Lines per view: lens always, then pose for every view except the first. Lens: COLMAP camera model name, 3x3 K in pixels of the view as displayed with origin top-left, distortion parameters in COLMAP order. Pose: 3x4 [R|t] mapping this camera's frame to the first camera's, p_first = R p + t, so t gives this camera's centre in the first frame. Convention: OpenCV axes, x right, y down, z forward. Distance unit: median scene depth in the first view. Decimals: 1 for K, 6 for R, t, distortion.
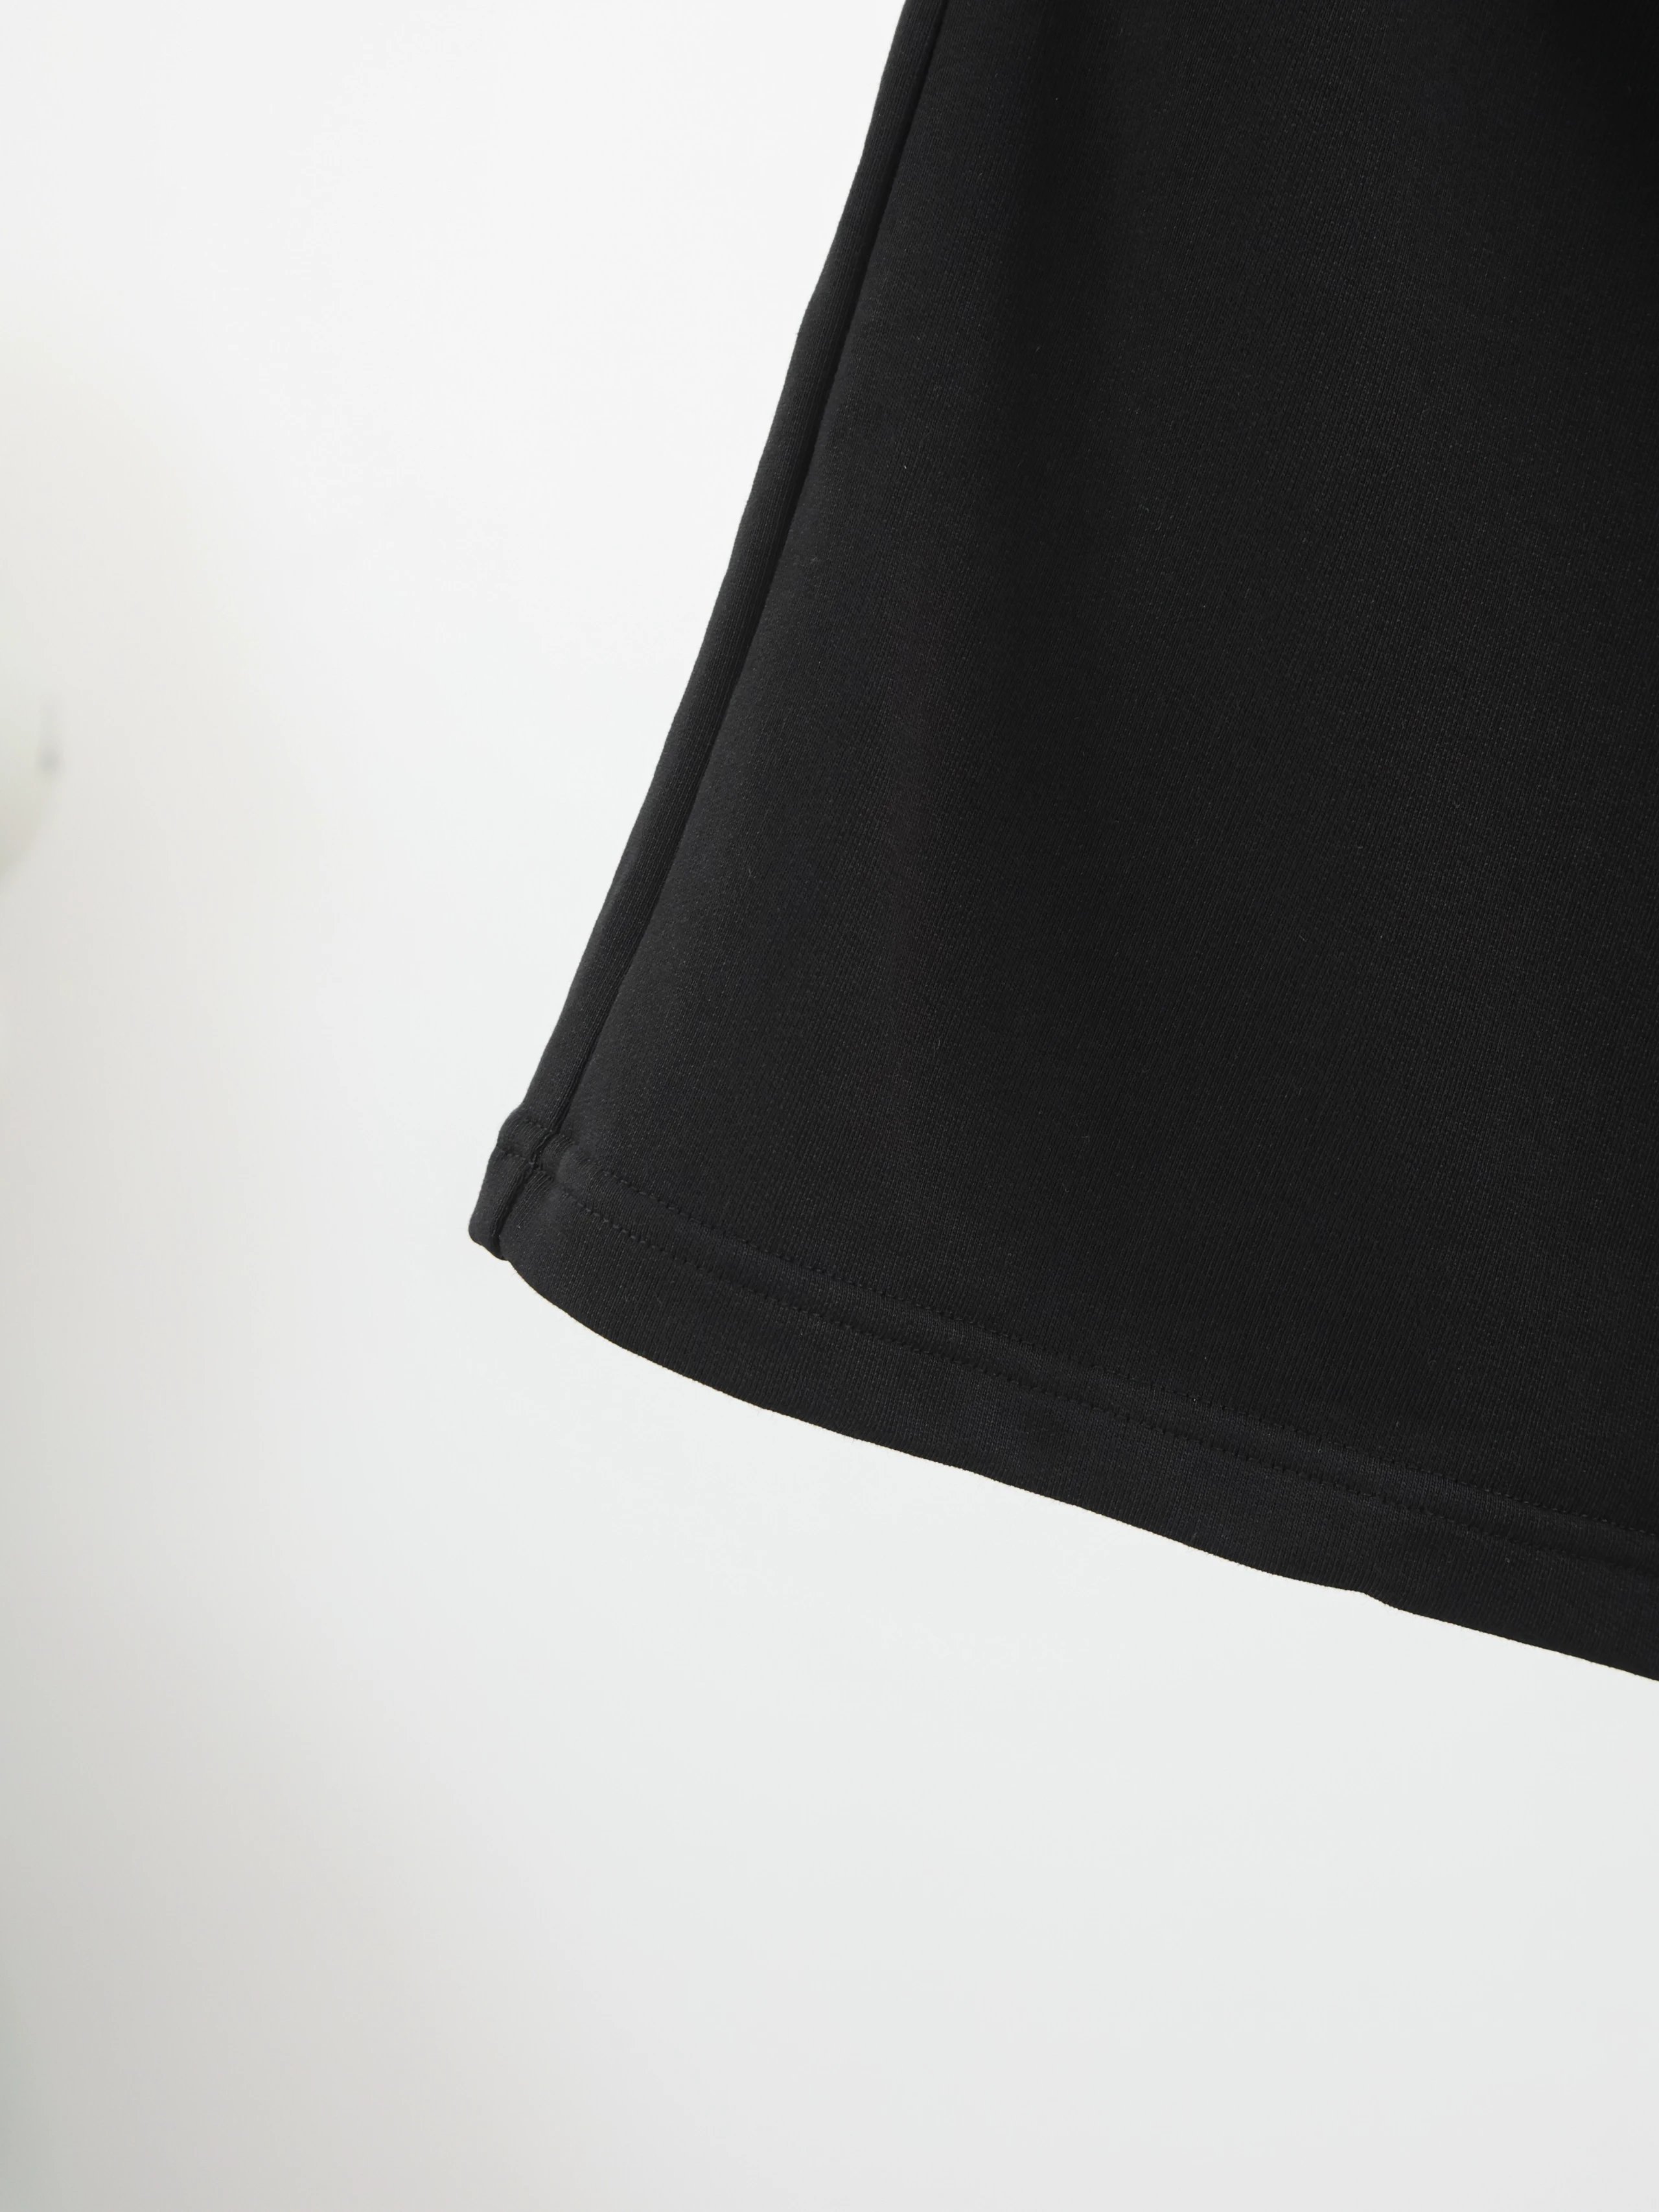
lens RADIAL K [[5503.0, 0, 830.3], [0, 5503.0, 1105.6], [0, 0, 1]] dist [0.361261, 0.000000]
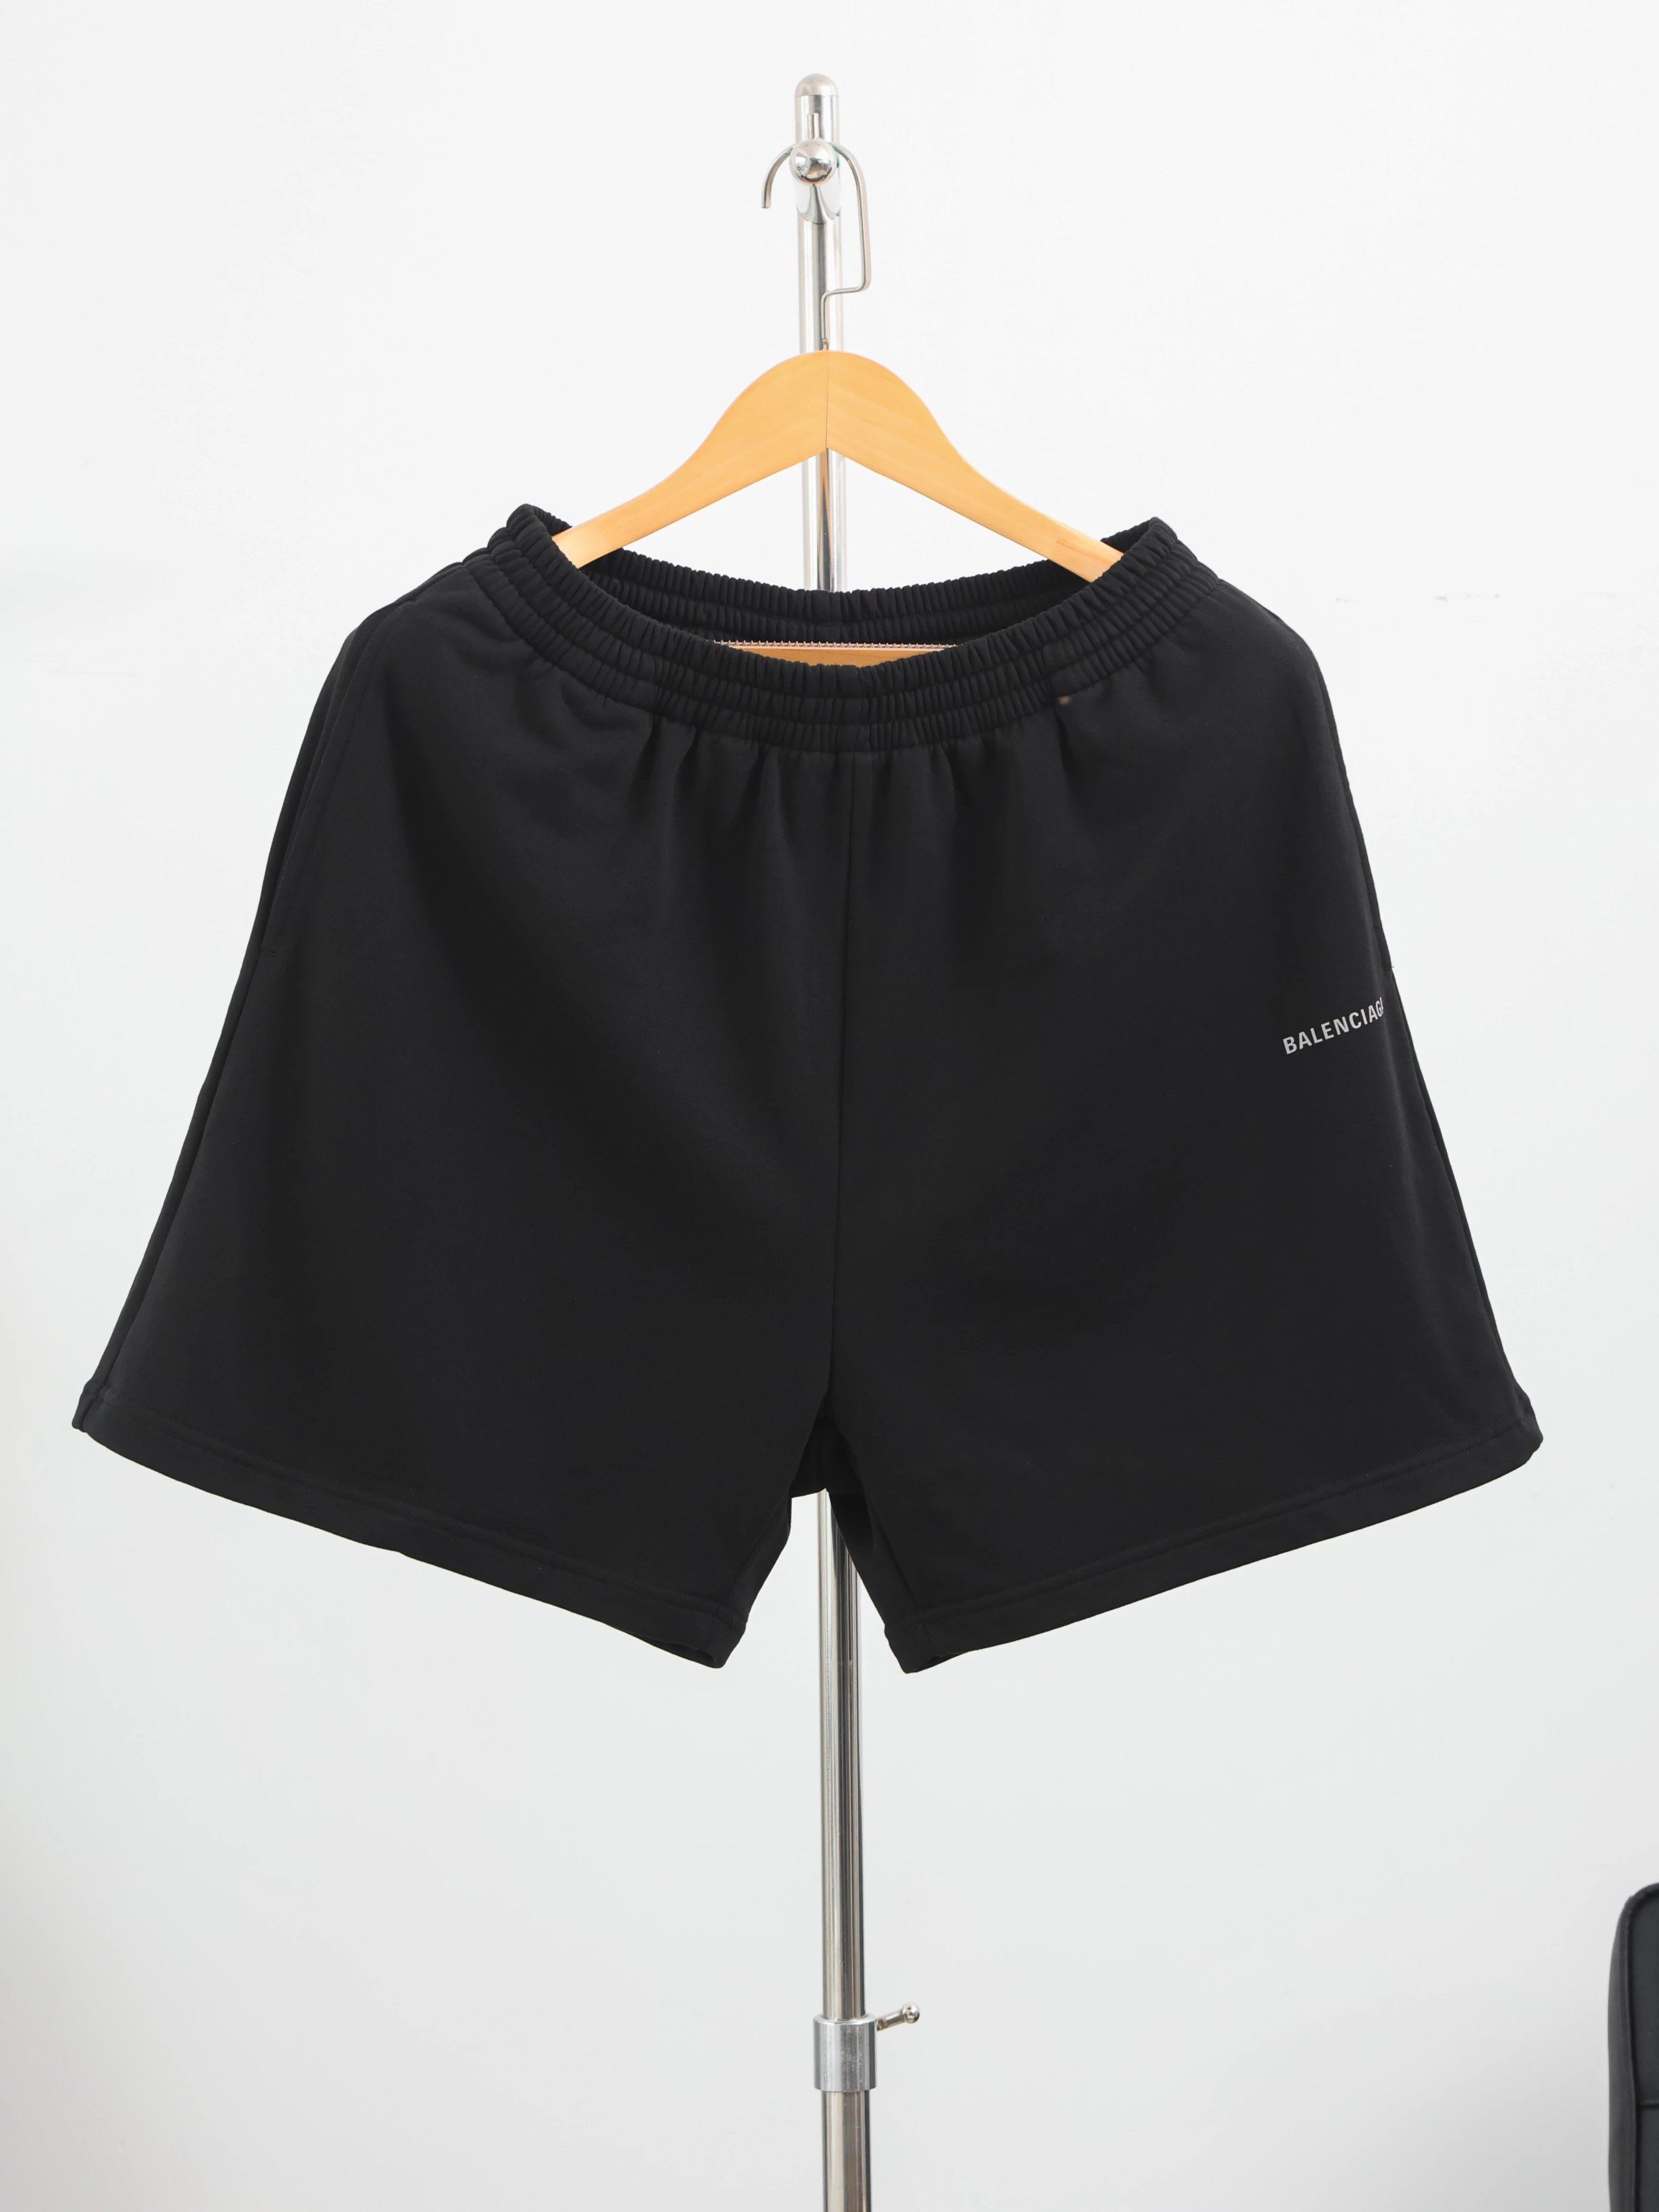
lens RADIAL K [[6519.3, 0, 832.8], [0, 6519.3, 1099.7], [0, 0, 1]] dist [0.354885, 0.000000]
pose [[0.998465, 0.010992, 0.054283, 0.135725], [-0.010194, 0.999836, -0.014954, -0.092418], [-0.054438, 0.014377, 0.998414, -2.314173]]
